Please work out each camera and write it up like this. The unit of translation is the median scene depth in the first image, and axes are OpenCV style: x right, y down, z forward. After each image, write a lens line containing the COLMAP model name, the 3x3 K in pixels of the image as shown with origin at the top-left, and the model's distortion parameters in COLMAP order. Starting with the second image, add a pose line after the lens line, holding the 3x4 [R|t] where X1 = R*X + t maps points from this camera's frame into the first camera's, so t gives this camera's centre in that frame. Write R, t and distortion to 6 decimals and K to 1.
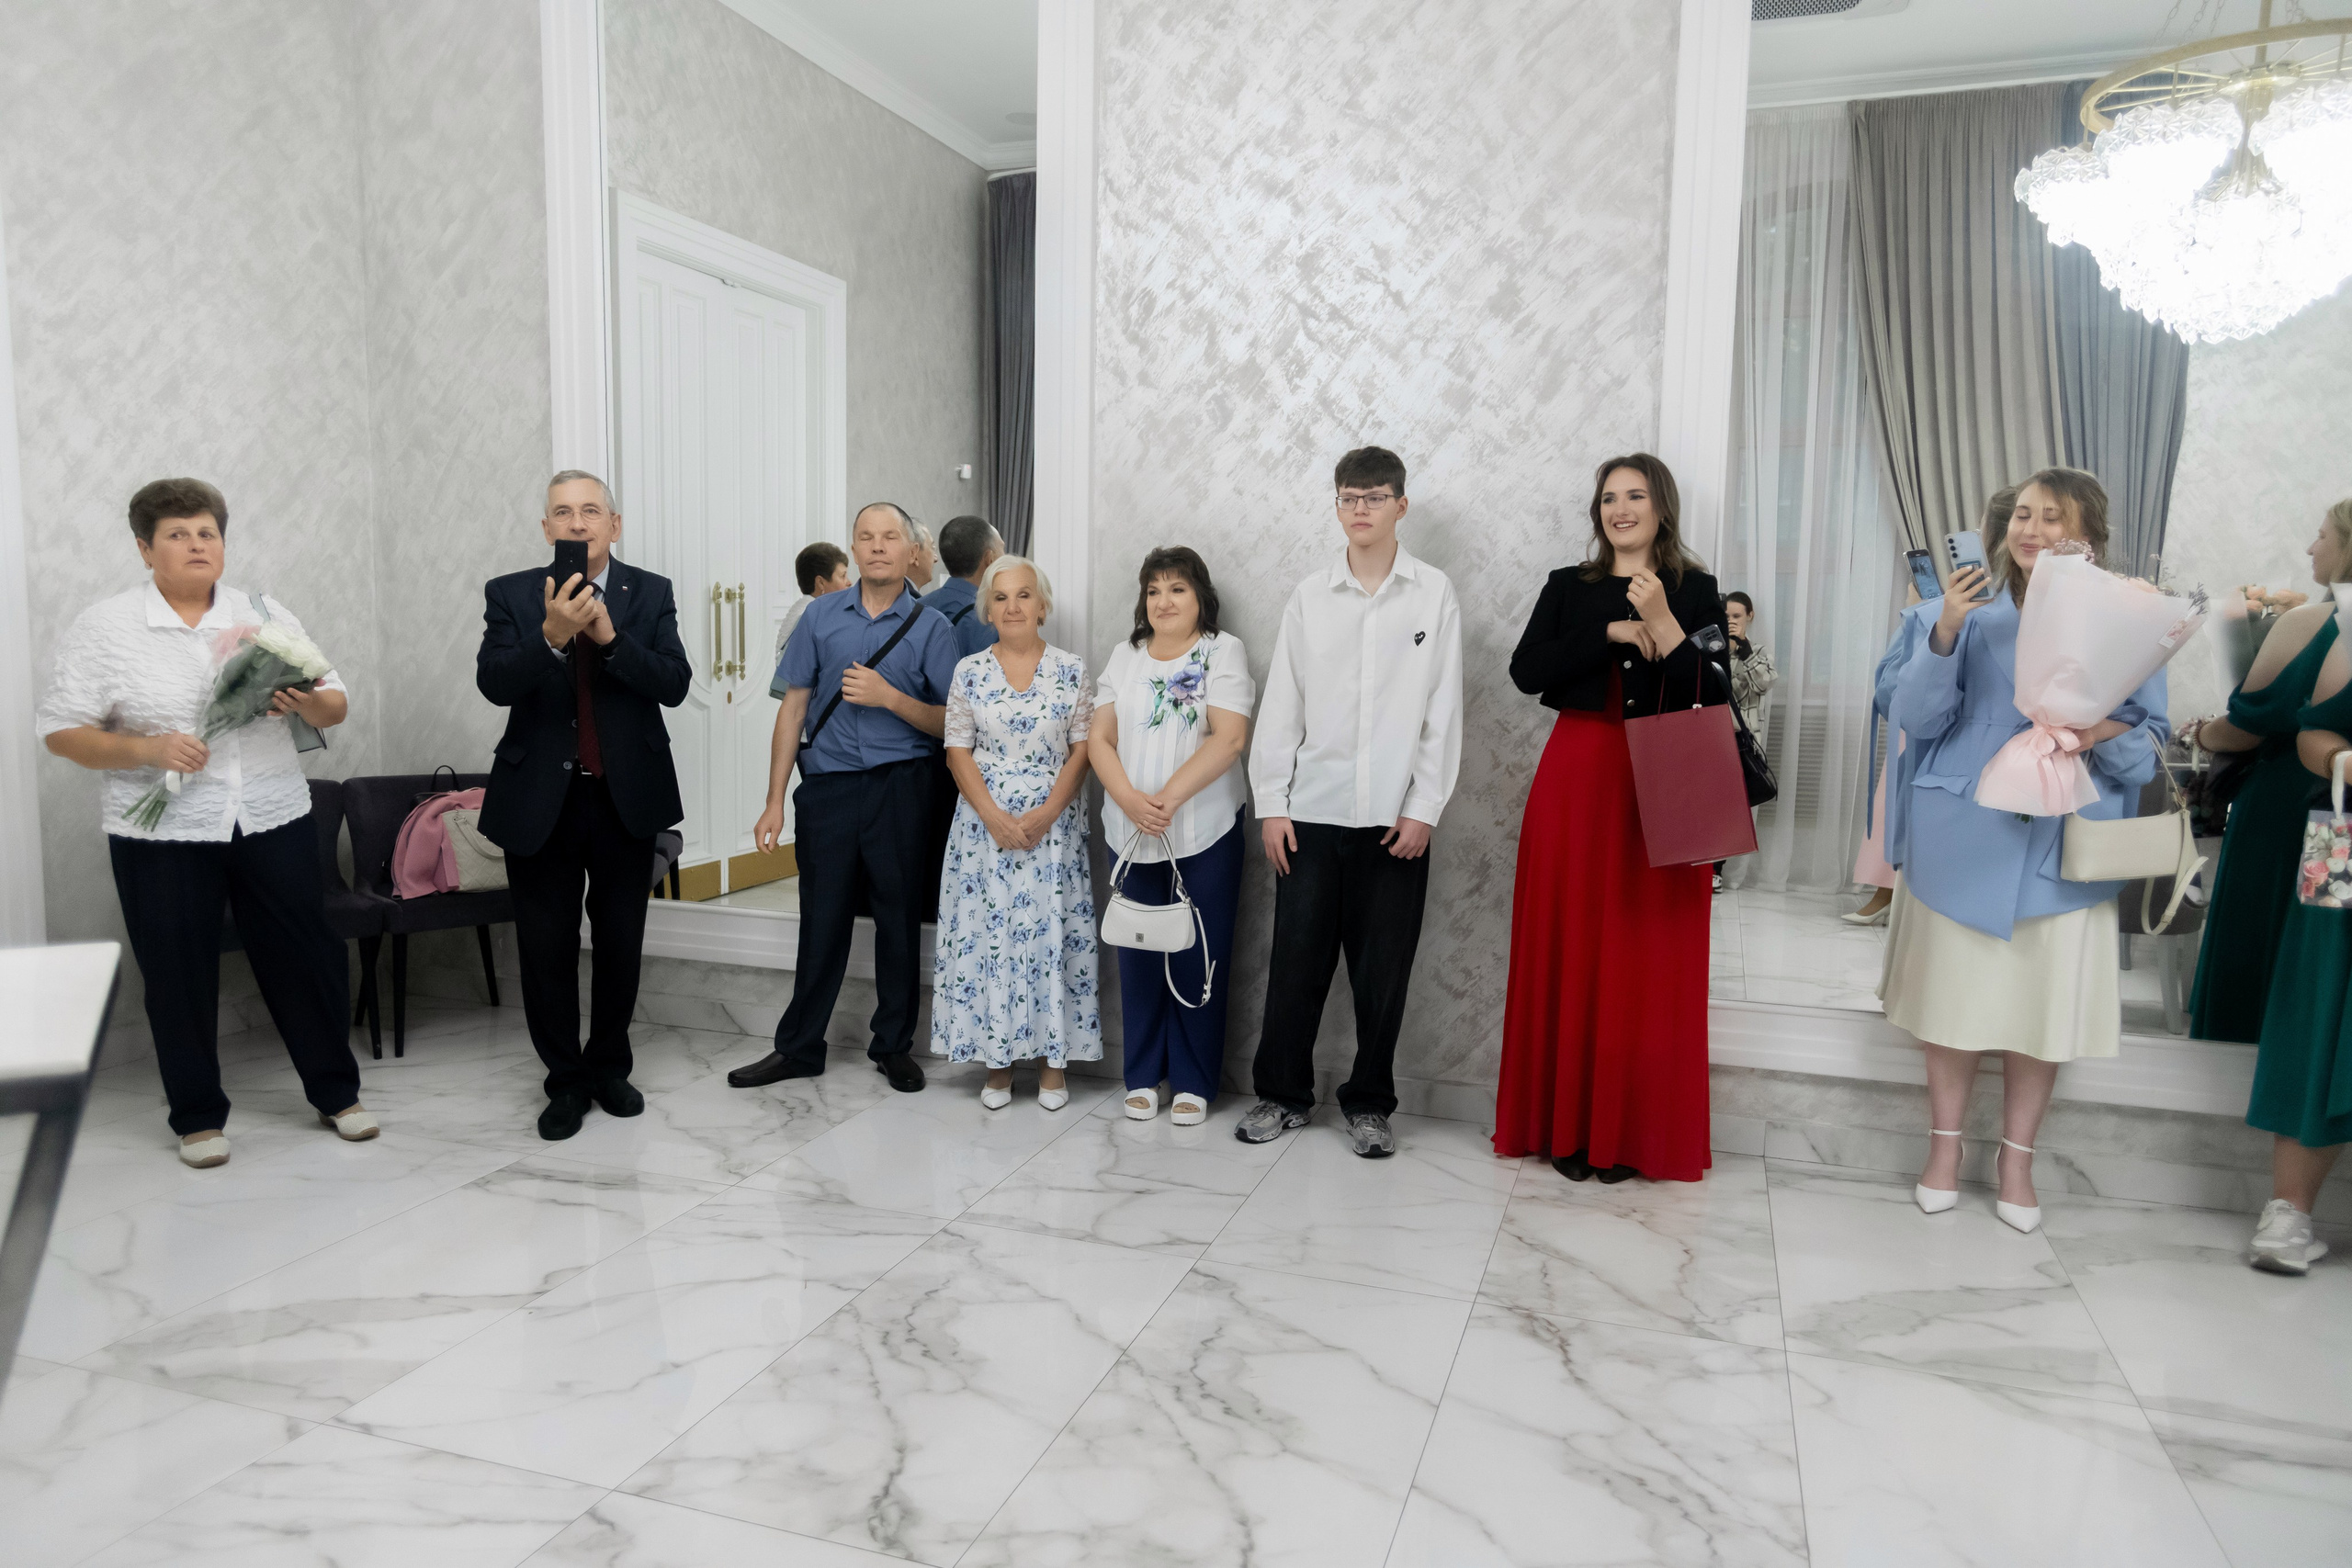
lens RADIAL K [[1549.2, 0, 1148.2], [0, 1549.2, 789.6], [0, 0, 1]] dist [-0.005190, 0.009625]
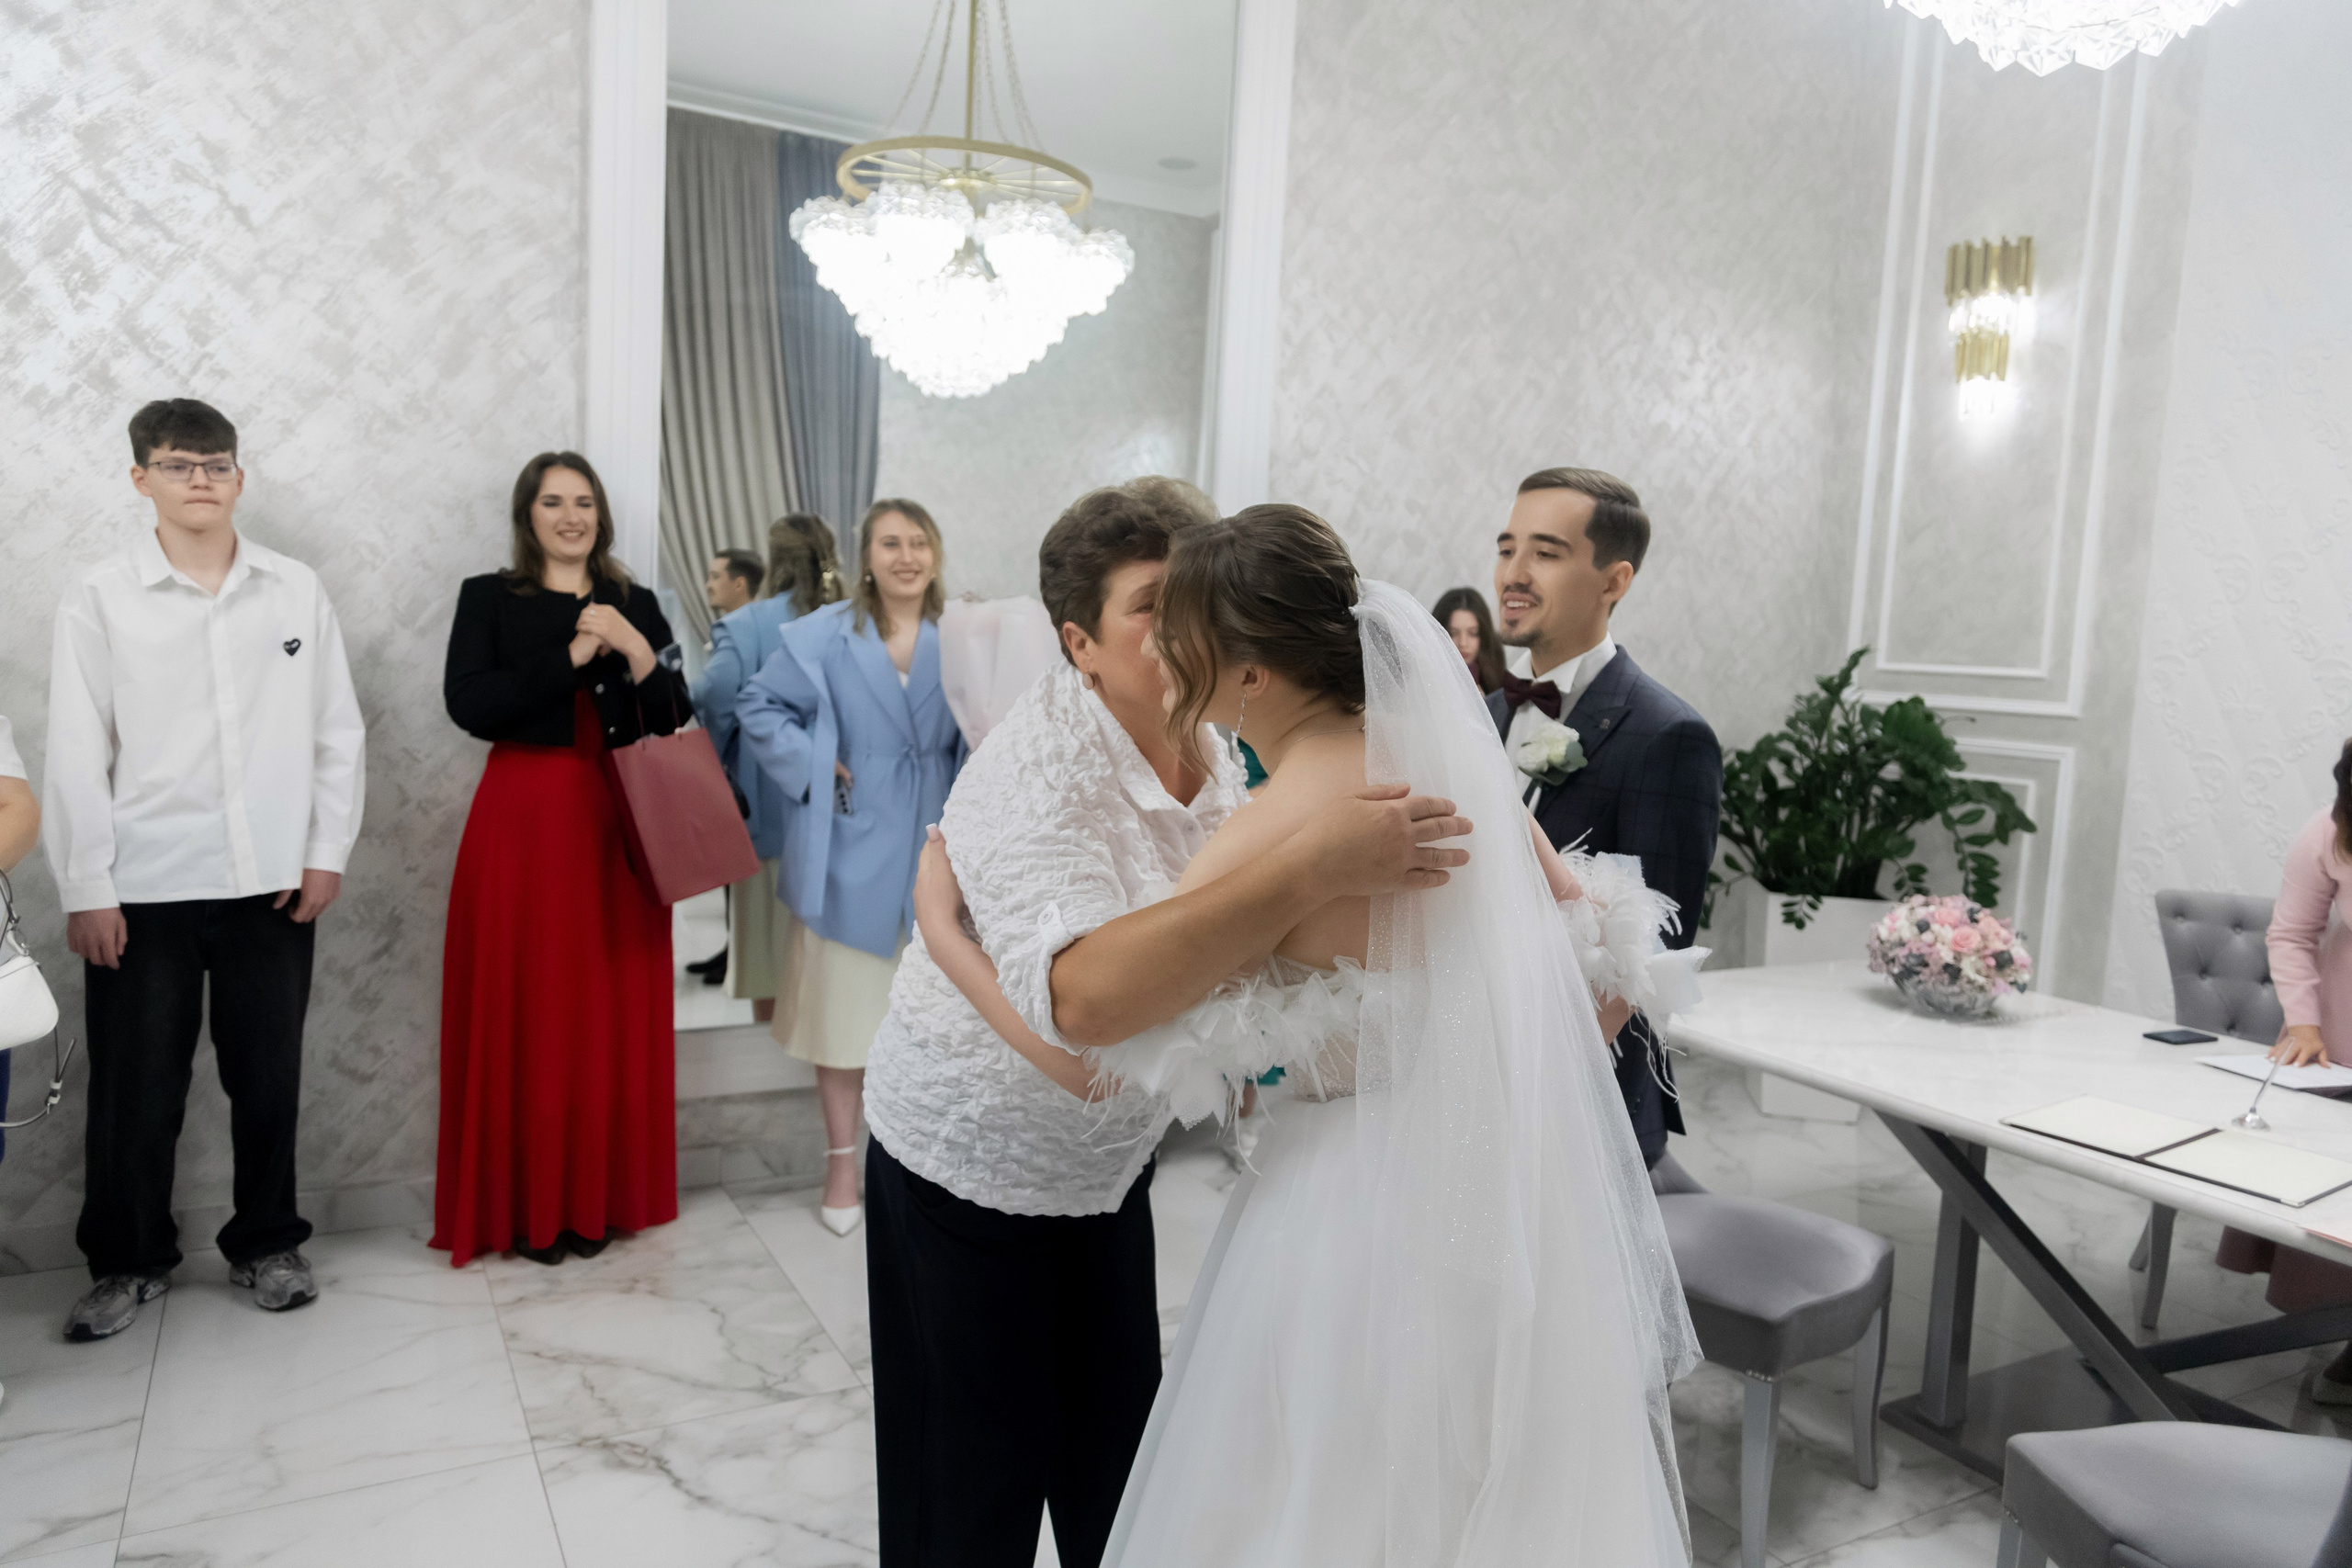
lens RADIAL K [[1549.2, 0, 1166.4], [0, 1549.2, 785.7], [0, 0, 1]] dist [-0.005190, 0.009625]
pose [[0.655157, -0.054904, 0.753495, -0.133851], [0.041380, 0.998466, 0.036775, -0.037301], [-0.754358, 0.007086, 0.656425, 0.131303]]
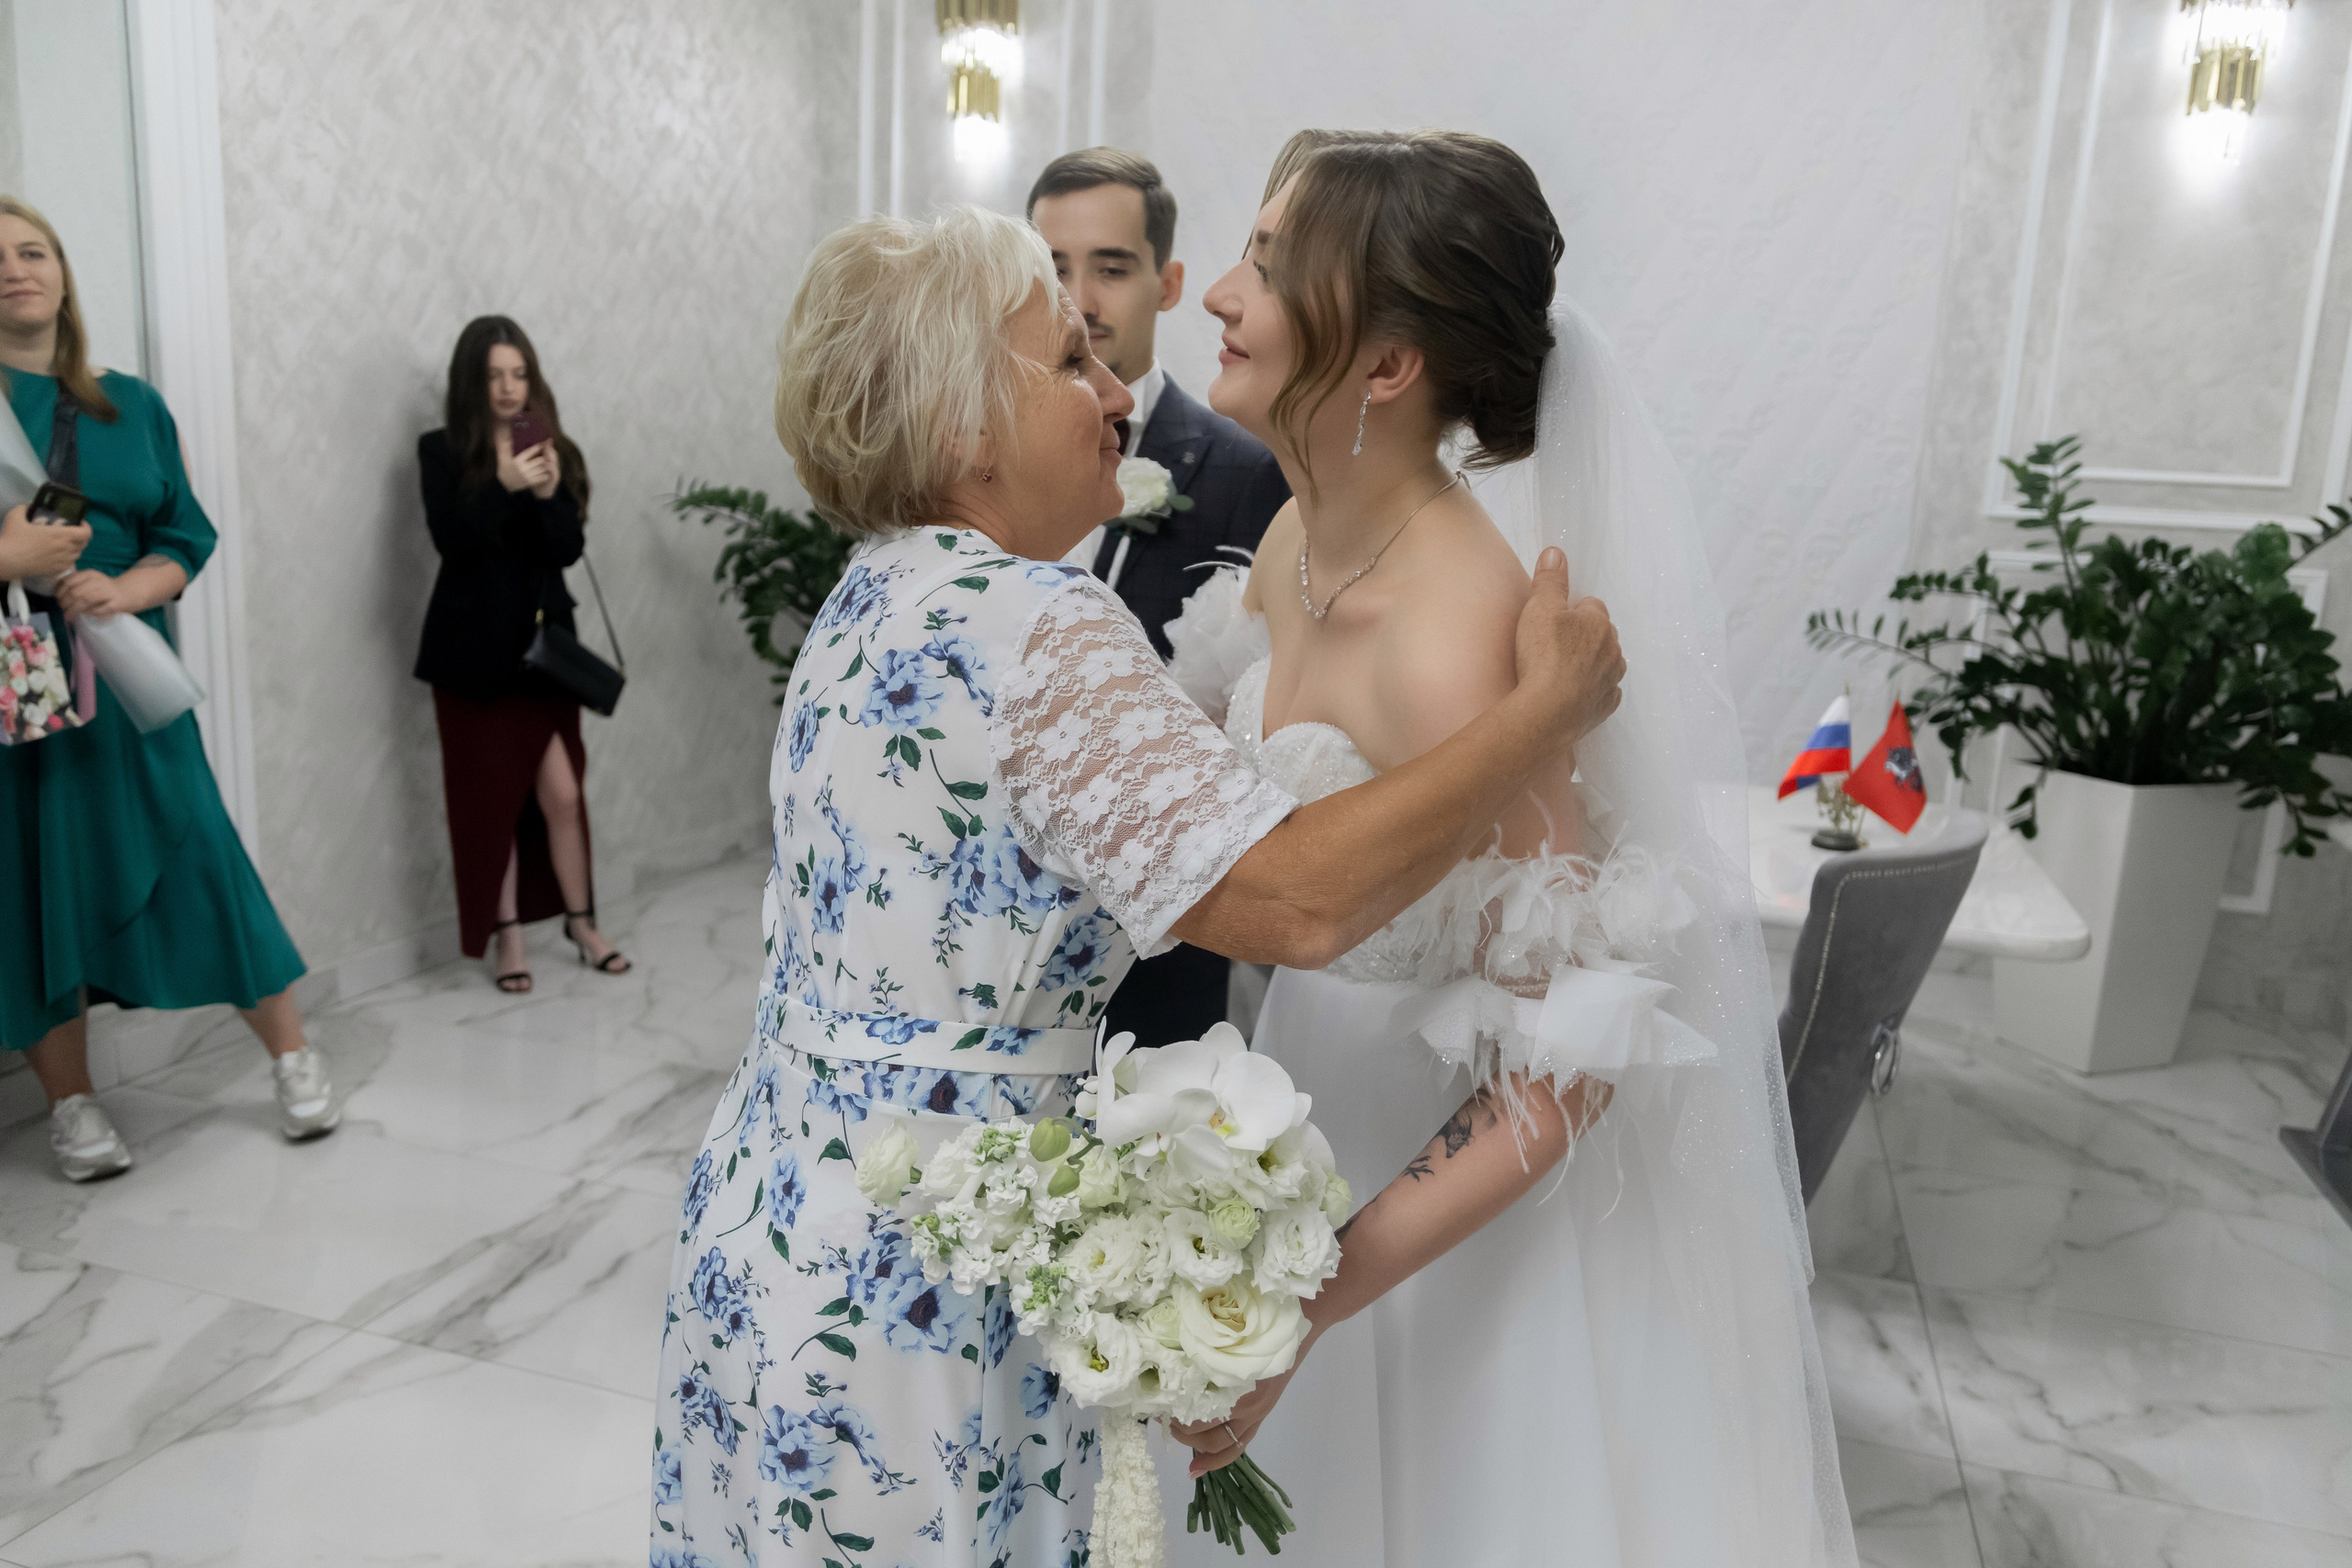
lens RADIAL K [[1669.8, 0, 1158.5], [0, 1669.8, 798.7], [0, 0, 1]] dist [0.001655, -0.003023]
pose [[-0.027919, -0.210456, 0.977205, -0.142277], [0.059243, 0.975519, 0.211785, -0.039510], [-0.997853, 0.063806, -0.014768, 0.352529]]
